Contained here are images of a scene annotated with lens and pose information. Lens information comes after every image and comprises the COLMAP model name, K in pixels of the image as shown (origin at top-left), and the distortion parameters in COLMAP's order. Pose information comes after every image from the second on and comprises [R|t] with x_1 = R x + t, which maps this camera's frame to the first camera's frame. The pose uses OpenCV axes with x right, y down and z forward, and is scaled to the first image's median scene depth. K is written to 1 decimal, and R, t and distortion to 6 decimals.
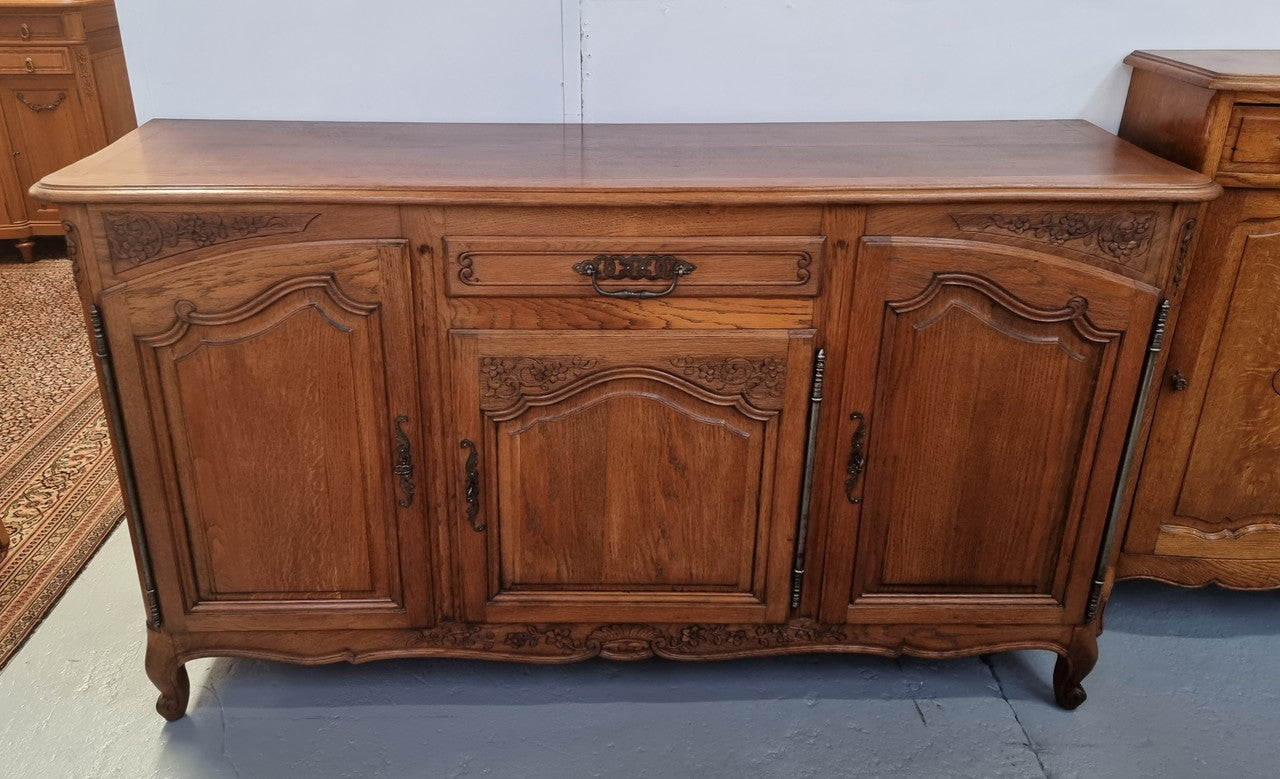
lens RADIAL K [[991.2, 0, 607.1], [0, 991.2, 302.1], [0, 0, 1]] dist [0.071263, -0.005525]
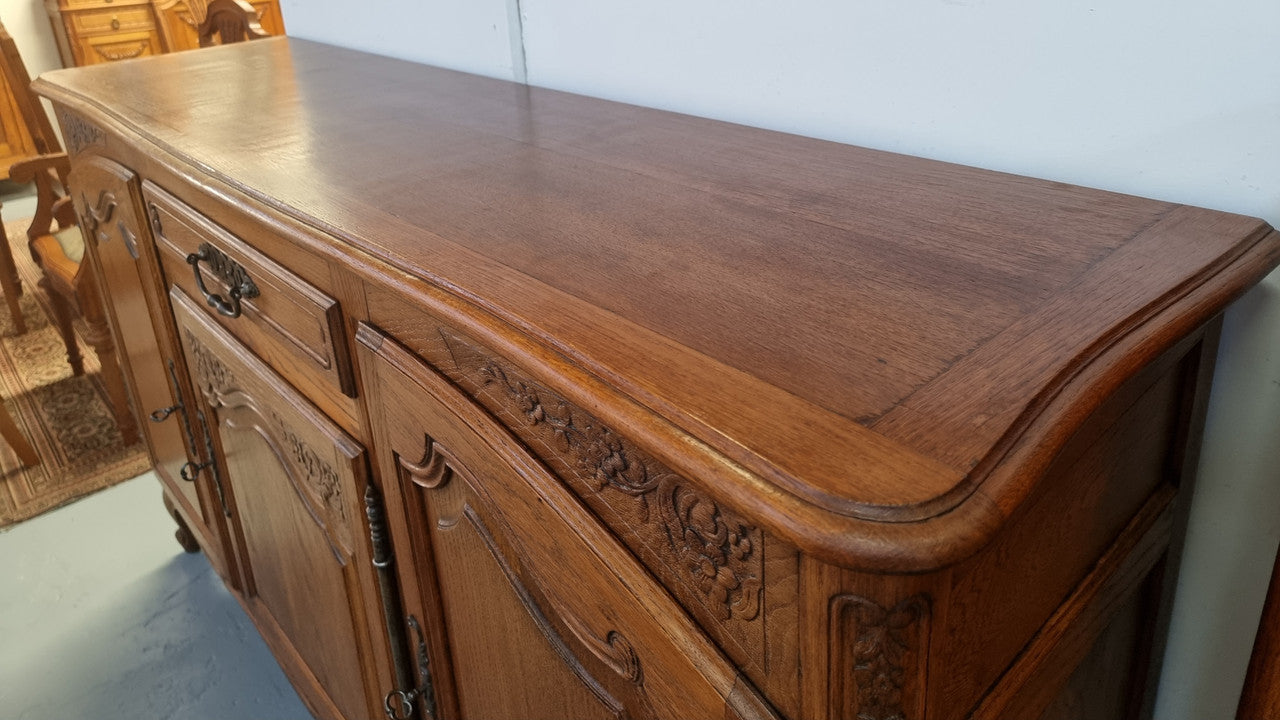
lens RADIAL K [[903.6, 0, 622.9], [0, 903.6, 231.3], [0, 0, 1]] dist [0.060271, -0.025533]
pose [[0.648876, 0.229206, -0.725551, 0.689051], [-0.221990, 0.969092, 0.107611, -0.196295], [0.727791, 0.091239, 0.679703, 0.739454]]
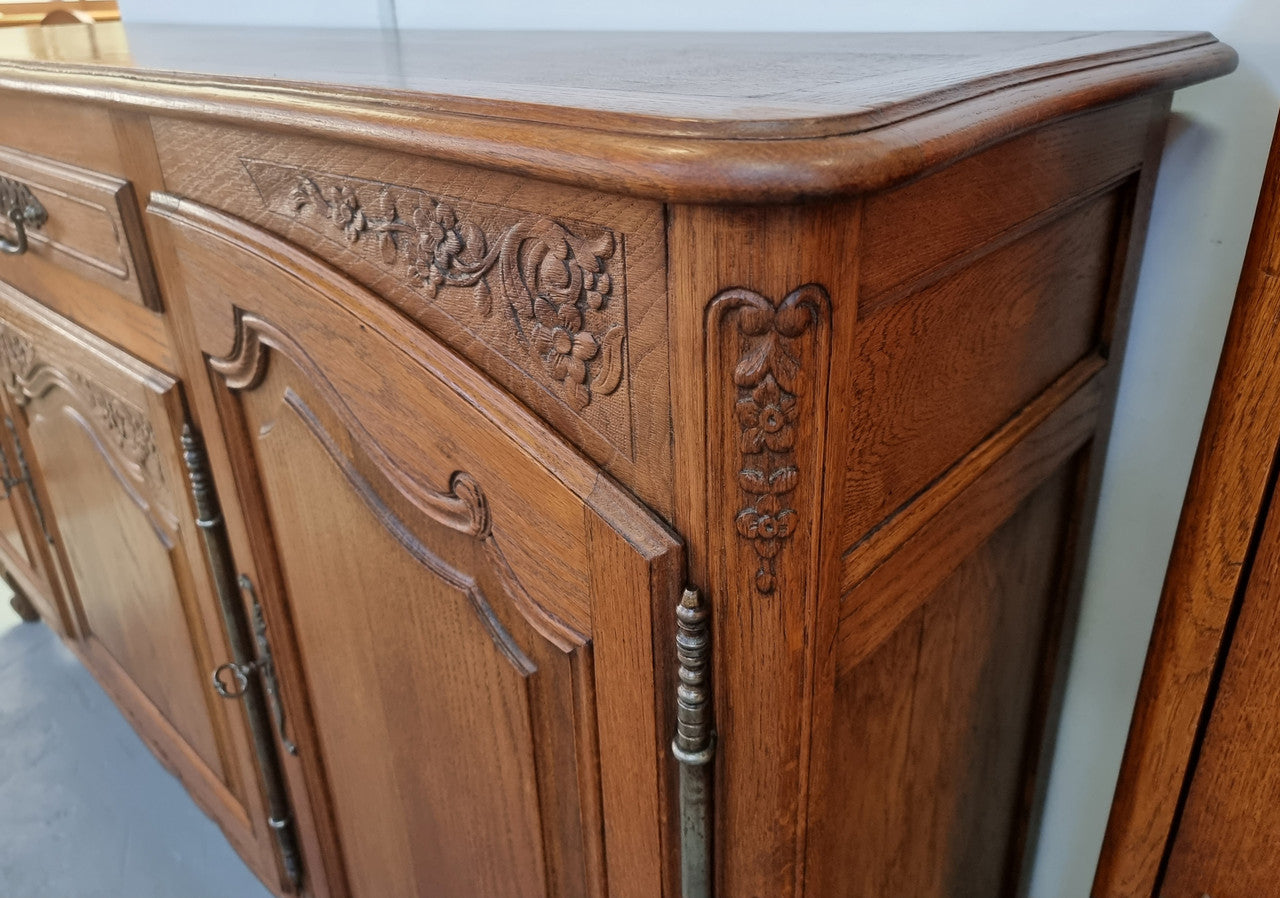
lens RADIAL K [[931.4, 0, 641.7], [0, 931.4, 390.6], [0, 0, 1]] dist [0.074858, -0.071394]
pose [[0.722652, 0.250646, -0.644166, 0.689493], [-0.225310, 0.966455, 0.123287, -0.078904], [0.653459, 0.056043, 0.754884, 0.808628]]
